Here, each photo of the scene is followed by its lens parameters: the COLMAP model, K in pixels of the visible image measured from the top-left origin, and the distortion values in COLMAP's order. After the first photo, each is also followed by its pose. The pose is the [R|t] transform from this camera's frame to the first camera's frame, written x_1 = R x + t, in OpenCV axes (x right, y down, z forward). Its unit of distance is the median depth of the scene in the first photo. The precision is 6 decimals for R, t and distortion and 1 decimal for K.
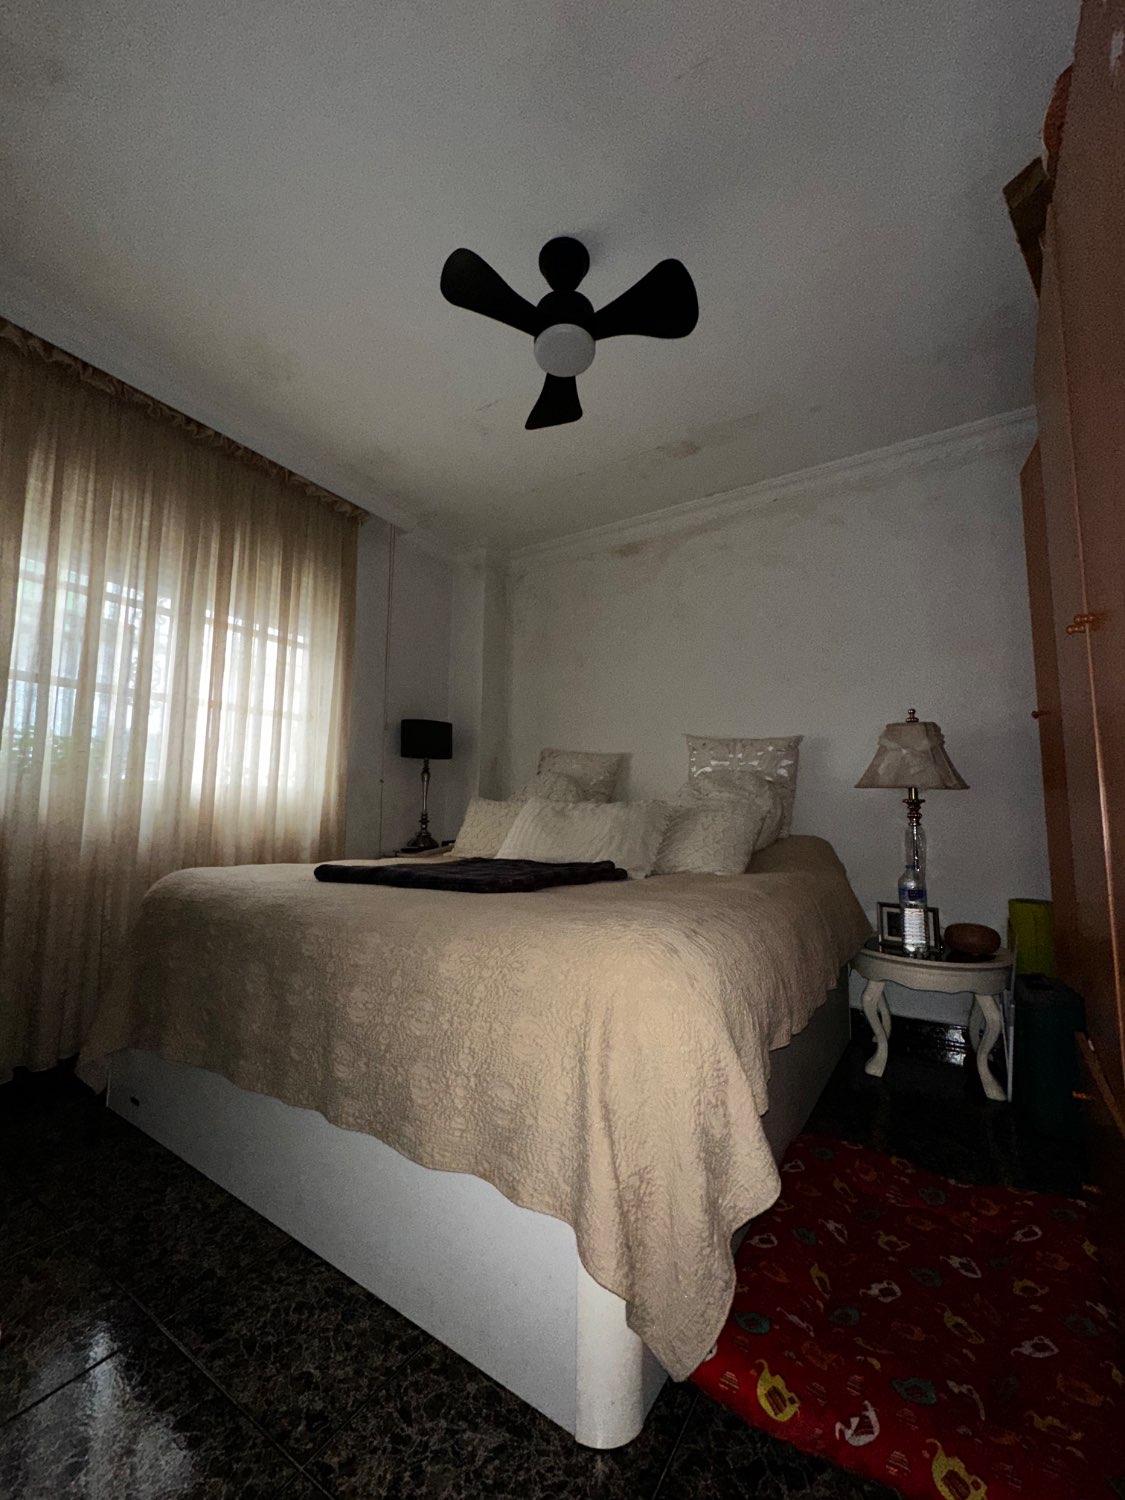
lens RADIAL K [[602.6, 0, 560.3], [0, 602.6, 749.8], [0, 0, 1]] dist [-0.001719, 0.000127]
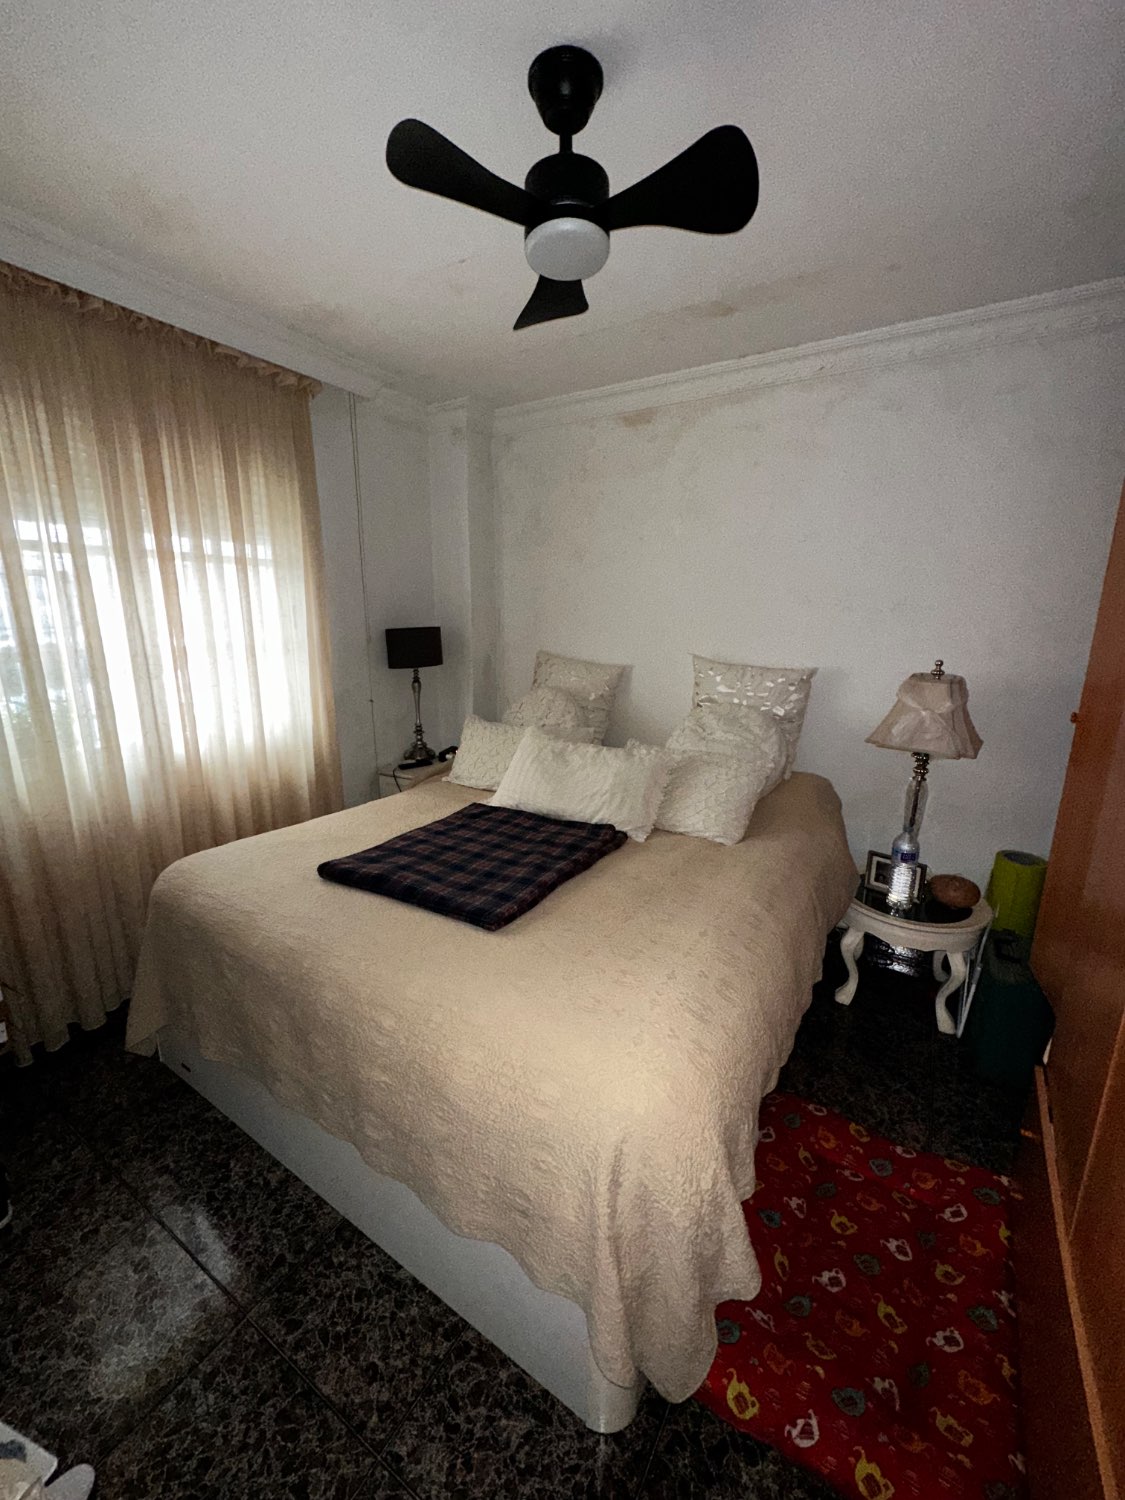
lens RADIAL K [[602.6, 0, 561.0], [0, 602.6, 752.3], [0, 0, 1]] dist [-0.001719, 0.000127]
pose [[0.999878, -0.010042, 0.011959, -0.012082], [0.005547, 0.944260, 0.329154, -0.273103], [-0.014598, -0.329048, 0.944200, 0.100348]]
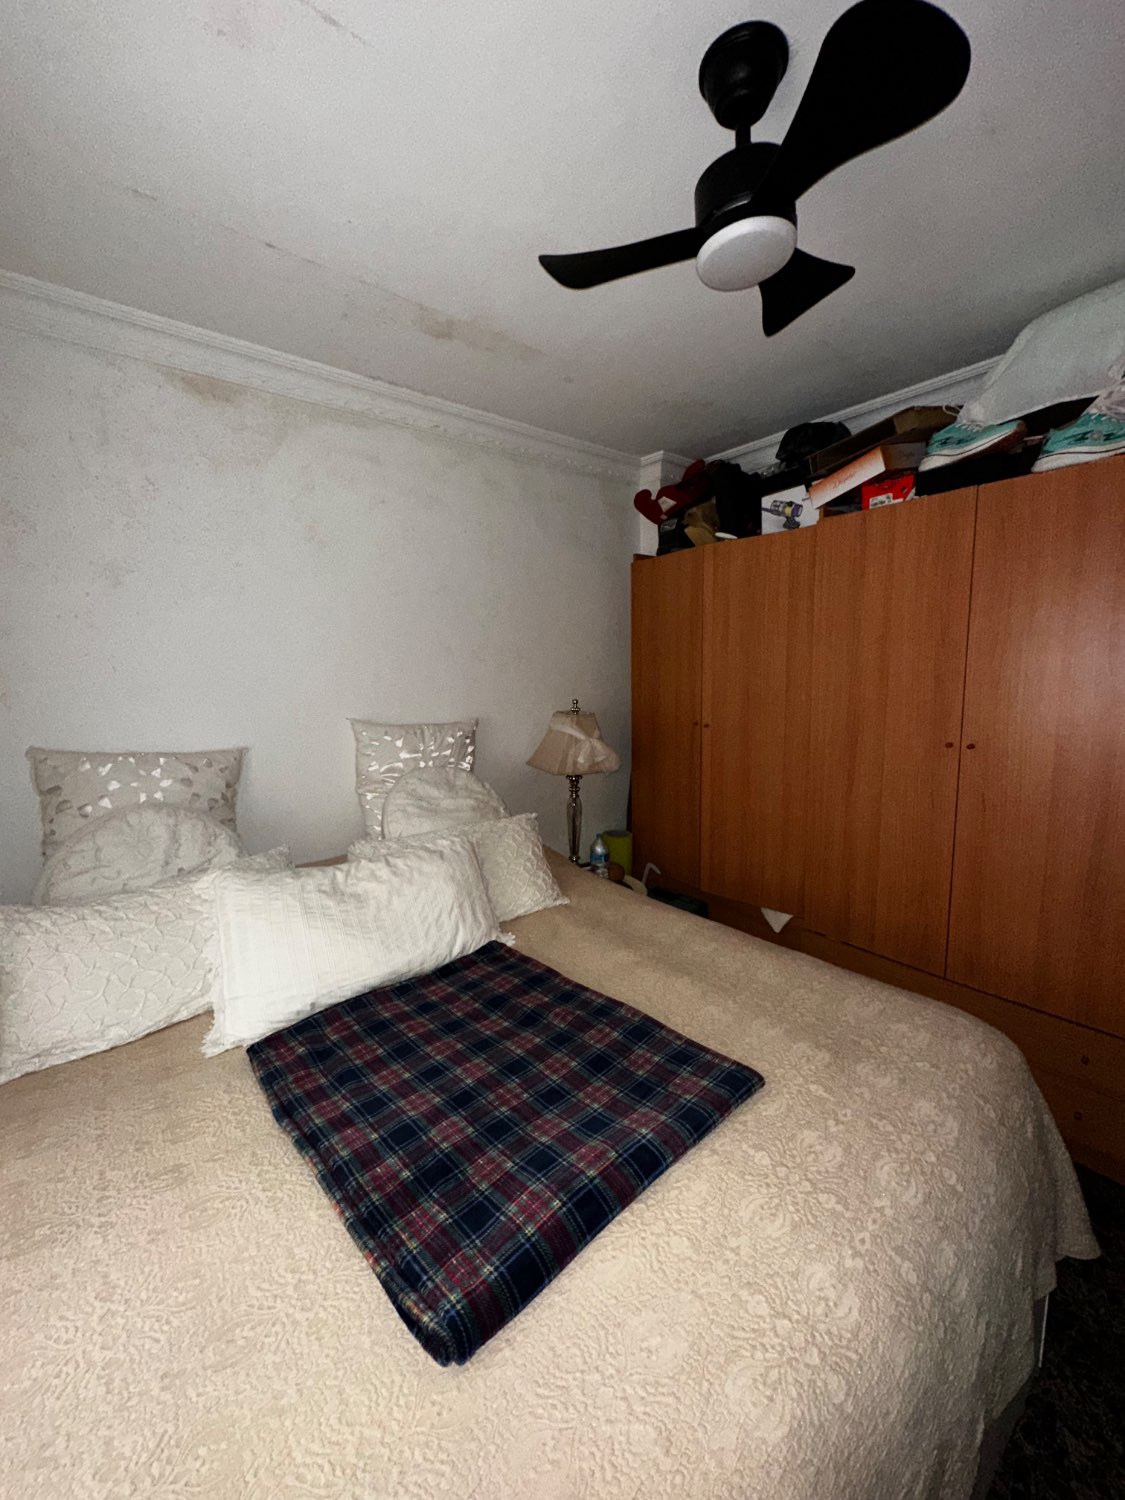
lens RADIAL K [[602.6, 0, 565.2], [0, 602.6, 750.2], [0, 0, 1]] dist [-0.001719, 0.000127]
pose [[0.288040, -0.157834, 0.944522, -0.605759], [-0.083970, 0.978362, 0.189097, -0.215731], [-0.953930, -0.133779, 0.268554, 0.780018]]
